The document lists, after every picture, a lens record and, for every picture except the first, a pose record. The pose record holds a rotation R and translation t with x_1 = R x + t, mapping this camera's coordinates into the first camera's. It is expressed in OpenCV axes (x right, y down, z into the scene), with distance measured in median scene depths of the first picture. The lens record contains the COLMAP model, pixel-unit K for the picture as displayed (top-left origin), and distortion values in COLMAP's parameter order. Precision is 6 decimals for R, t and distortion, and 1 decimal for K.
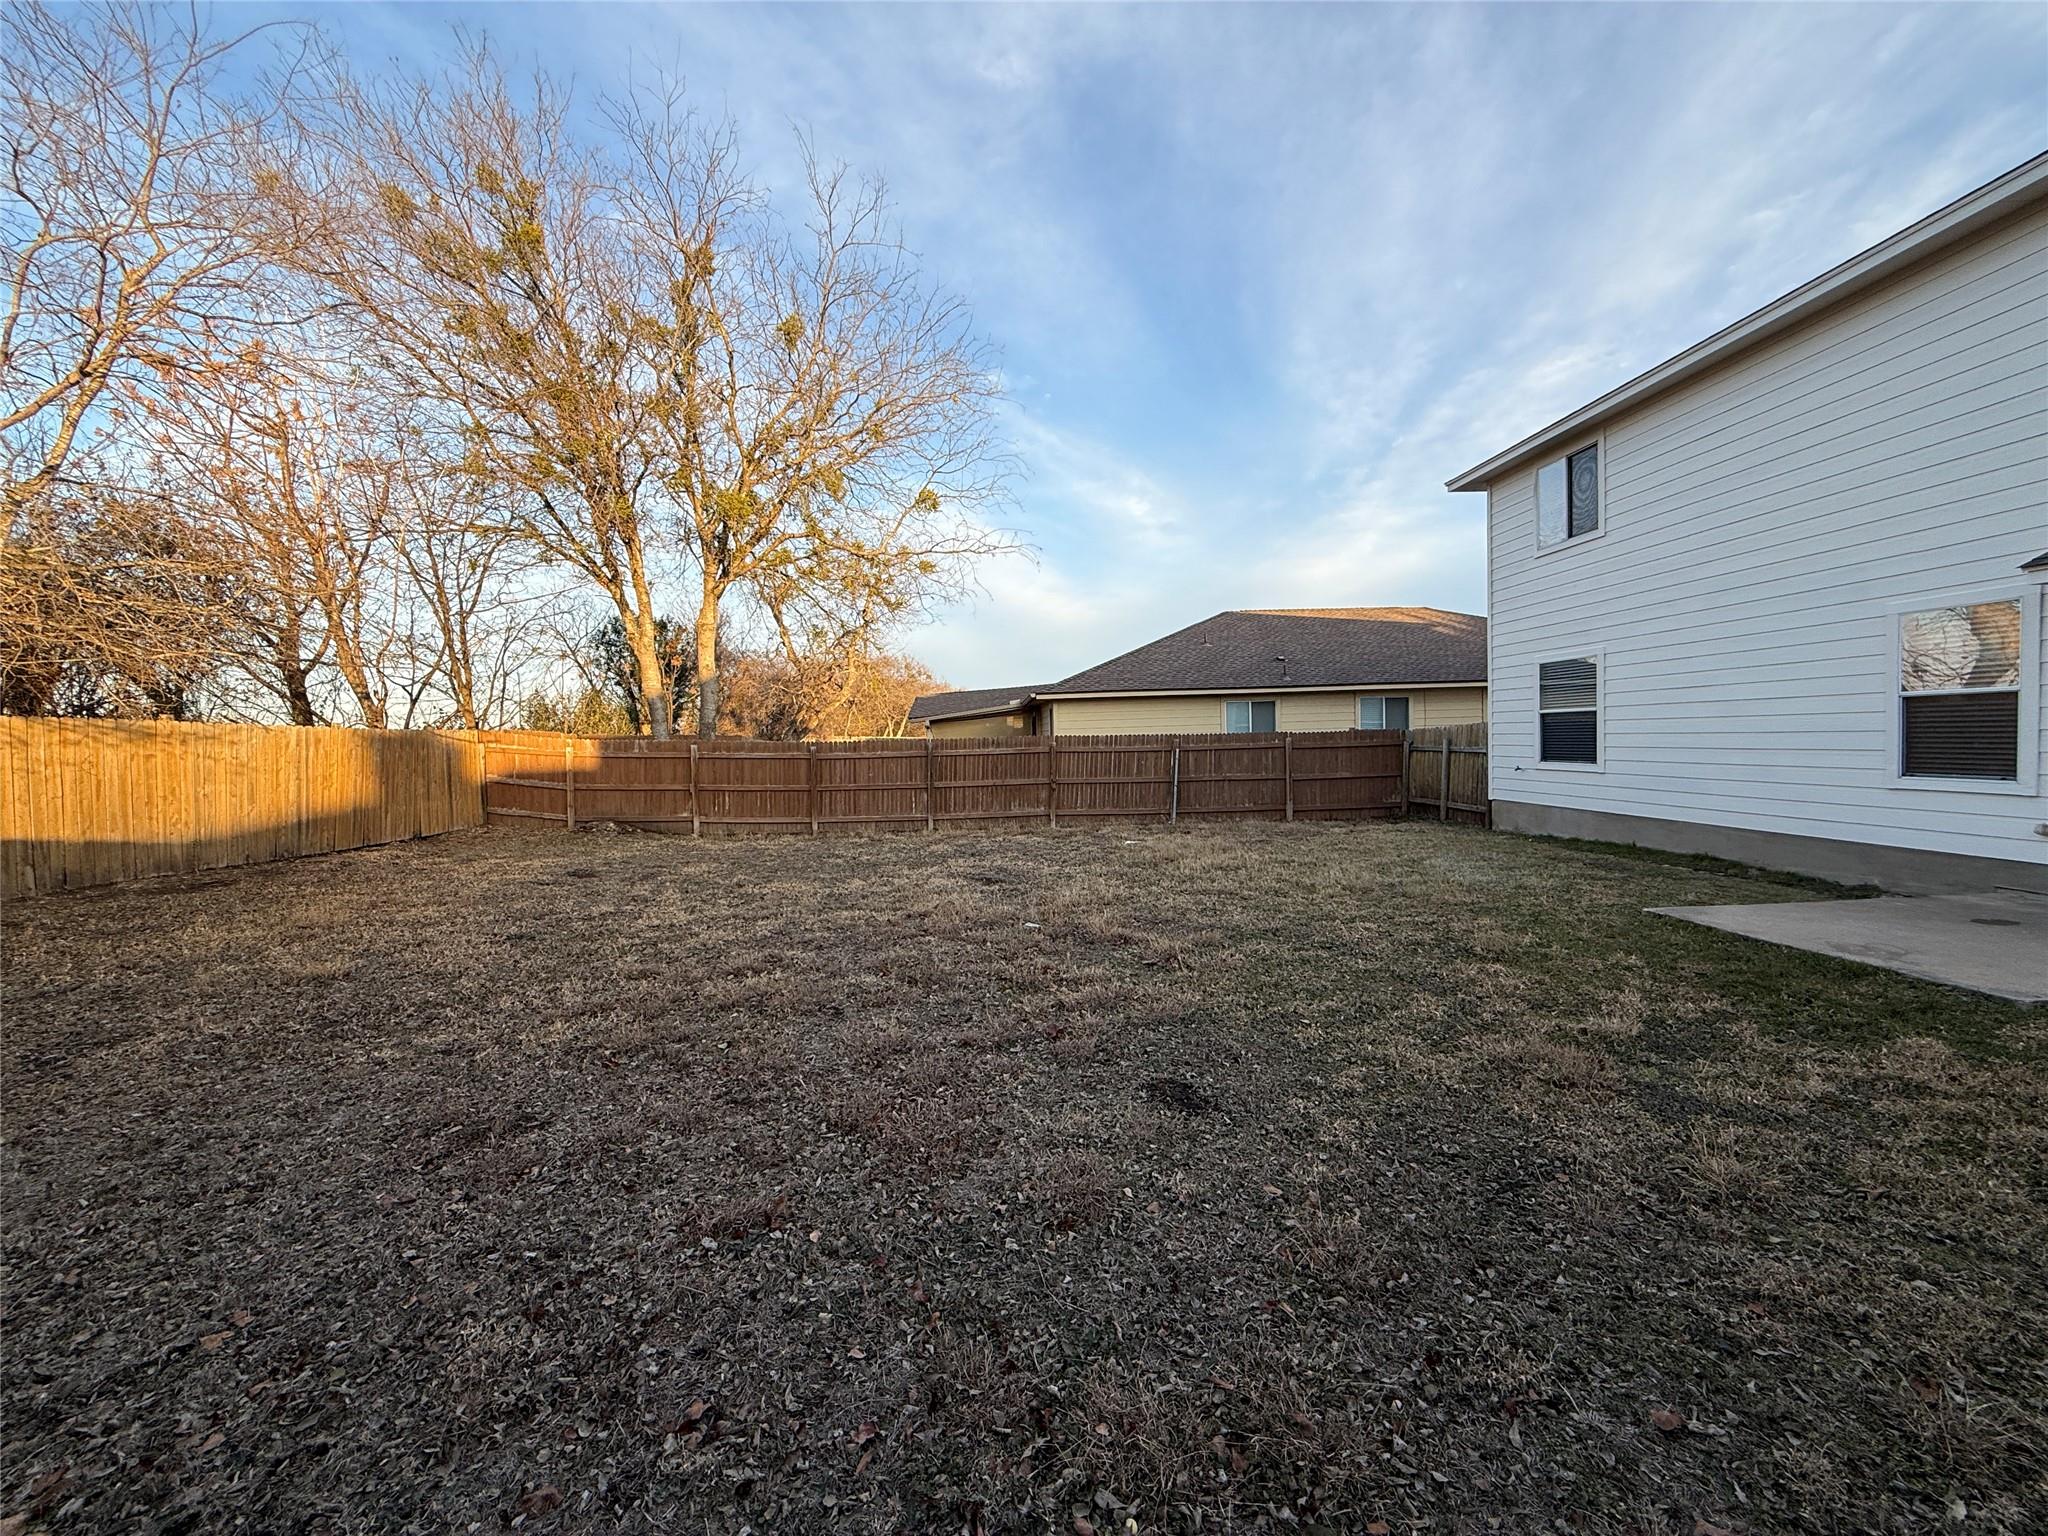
lens RADIAL K [[811.3, 0, 1024.0], [0, 811.3, 768.0], [0, 0, 1]] dist [-0.010421, -0.000190]
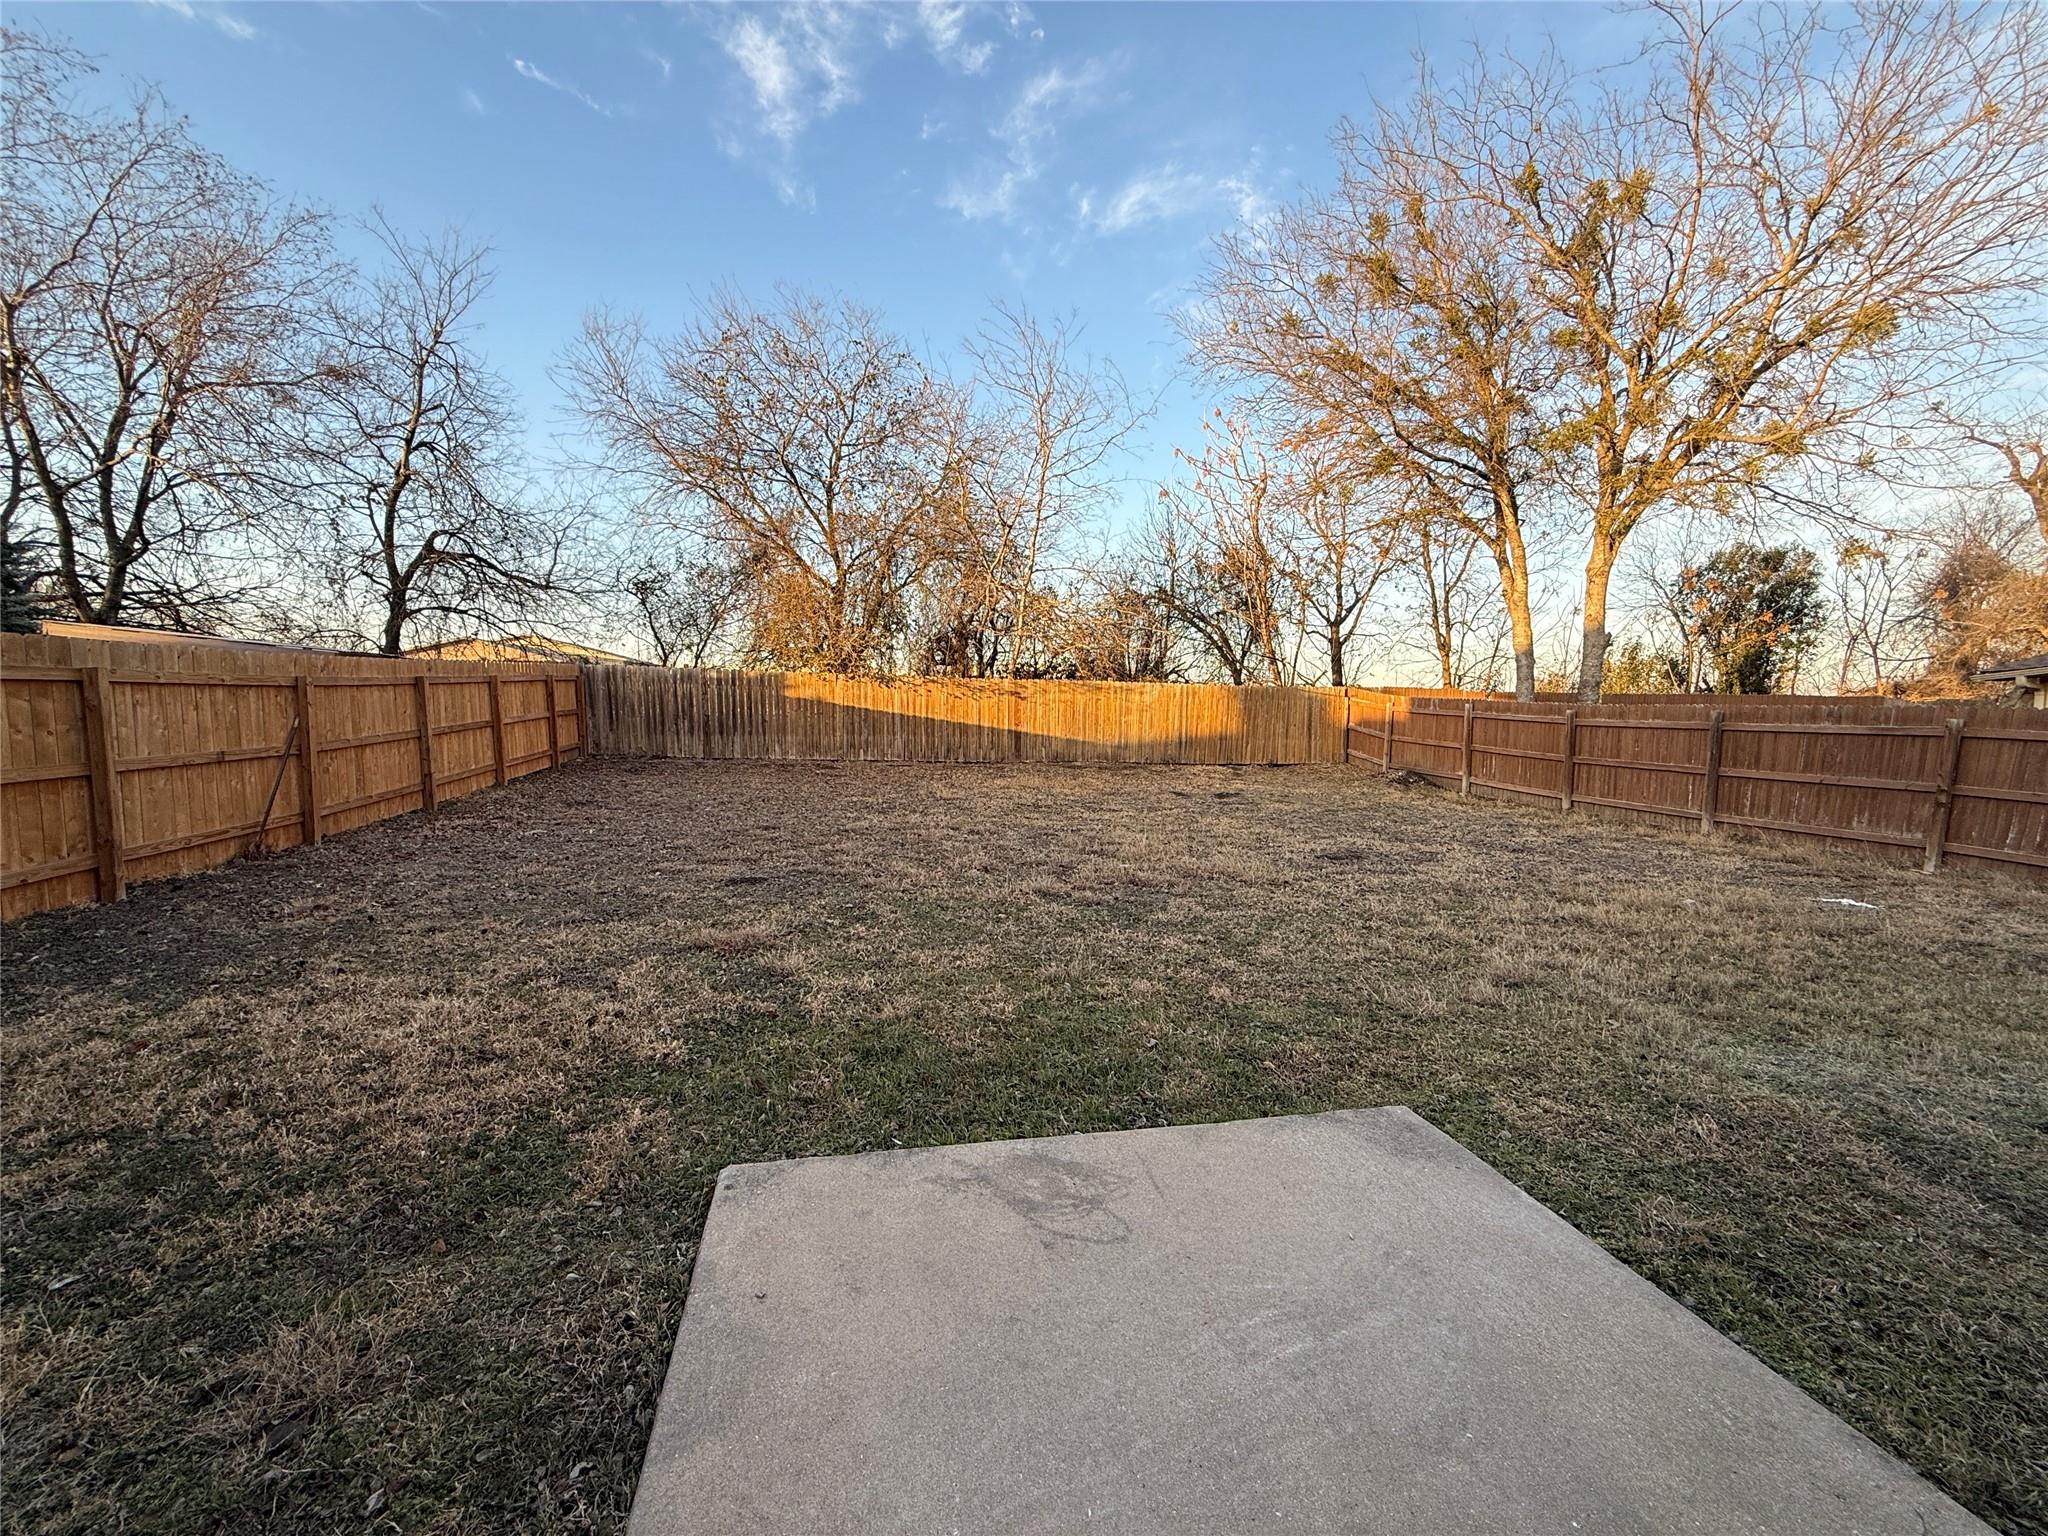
lens RADIAL K [[811.3, 0, 1024.0], [0, 811.3, 768.0], [0, 0, 1]] dist [-0.010421, -0.000190]
pose [[0.191446, 0.107816, -0.975563, 0.456164], [-0.057190, 0.993485, 0.098574, -0.016339], [0.979836, 0.036920, 0.196365, 0.287003]]
